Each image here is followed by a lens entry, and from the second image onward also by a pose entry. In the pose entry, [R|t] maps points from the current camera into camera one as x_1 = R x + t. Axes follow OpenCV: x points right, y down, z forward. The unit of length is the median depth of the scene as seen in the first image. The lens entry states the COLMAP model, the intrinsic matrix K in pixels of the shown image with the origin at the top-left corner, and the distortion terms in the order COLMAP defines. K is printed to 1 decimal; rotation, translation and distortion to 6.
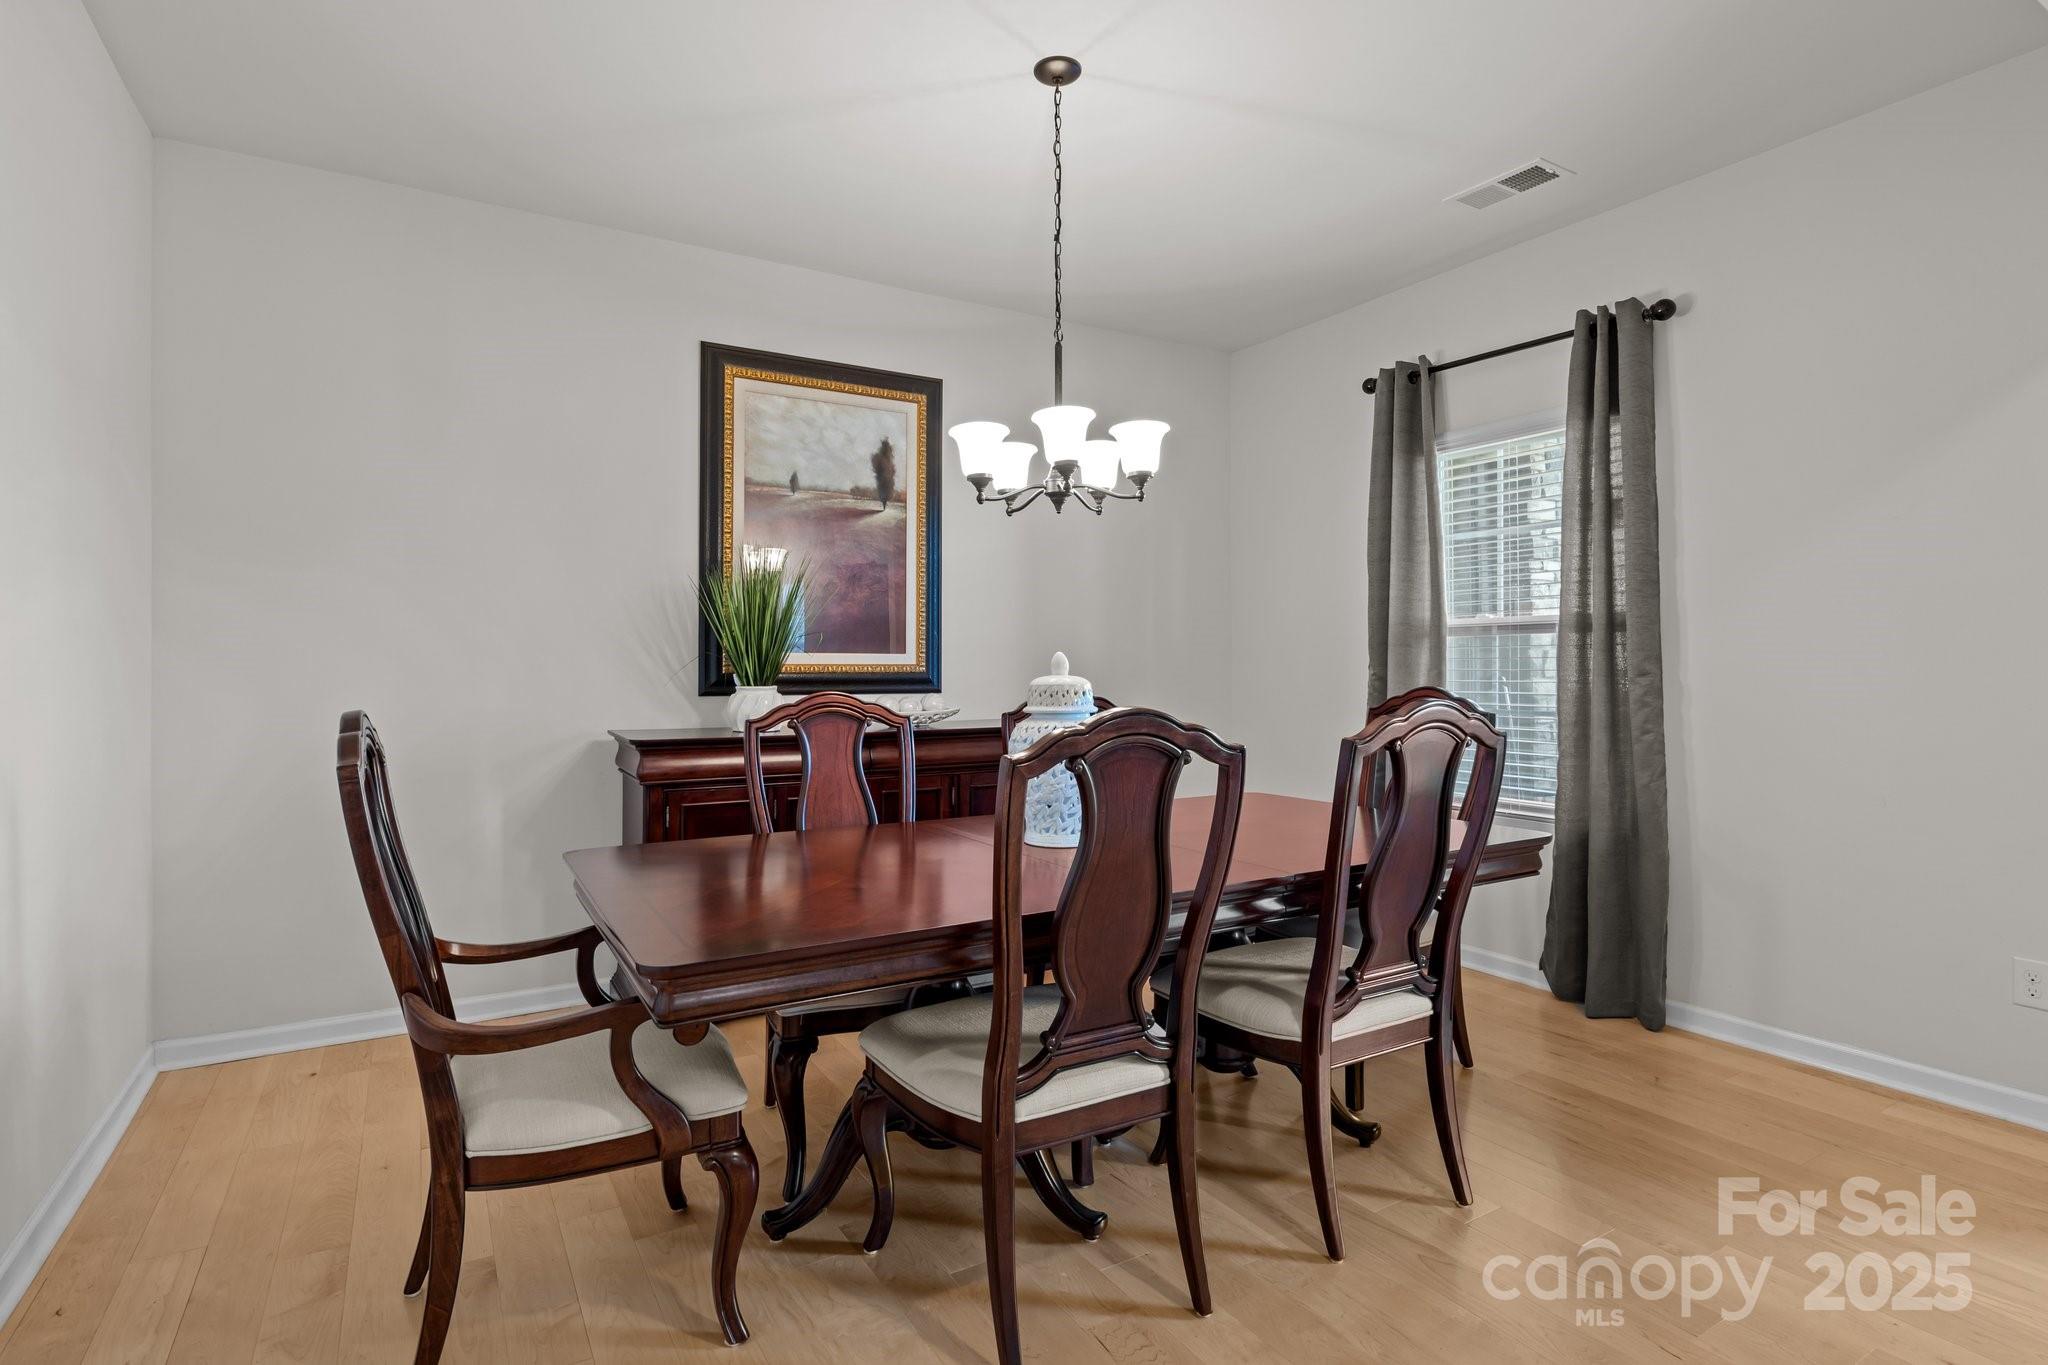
lens RADIAL K [[1019.5, 0, 1028.5], [0, 1019.5, 675.7], [0, 0, 1]] dist [-0.007318, -0.001533]
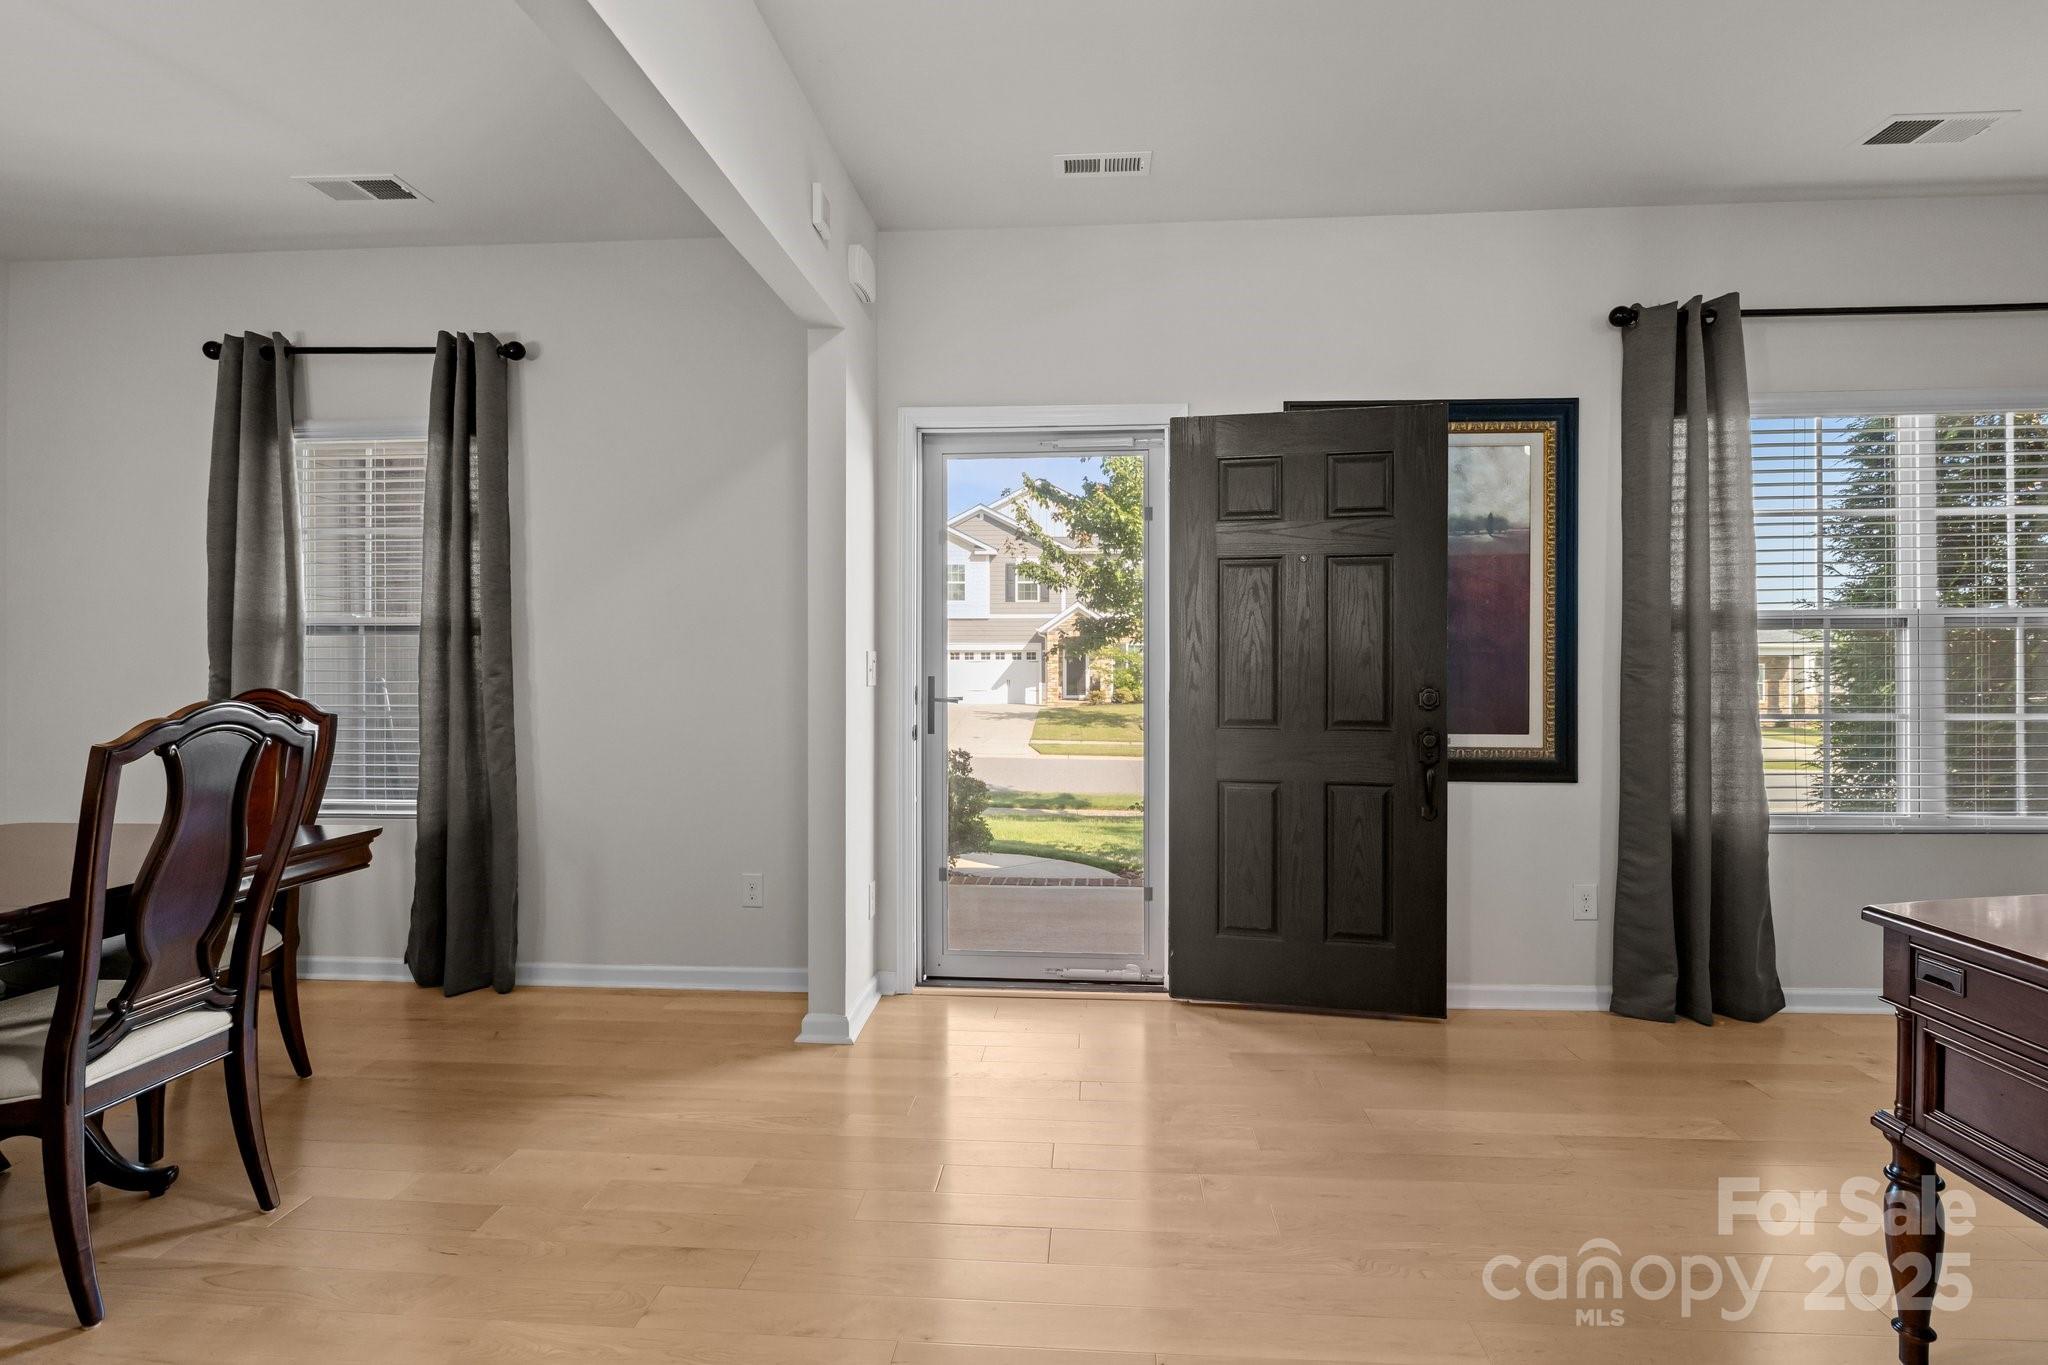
lens RADIAL K [[1019.5, 0, 1020.6], [0, 1019.5, 673.5], [0, 0, 1]] dist [-0.007318, -0.001533]
pose [[0.580344, -0.002836, 0.814367, 0.032449], [0.005518, 0.999985, -0.000450, 0.001170], [-0.814353, 0.004755, 0.580351, -0.110536]]
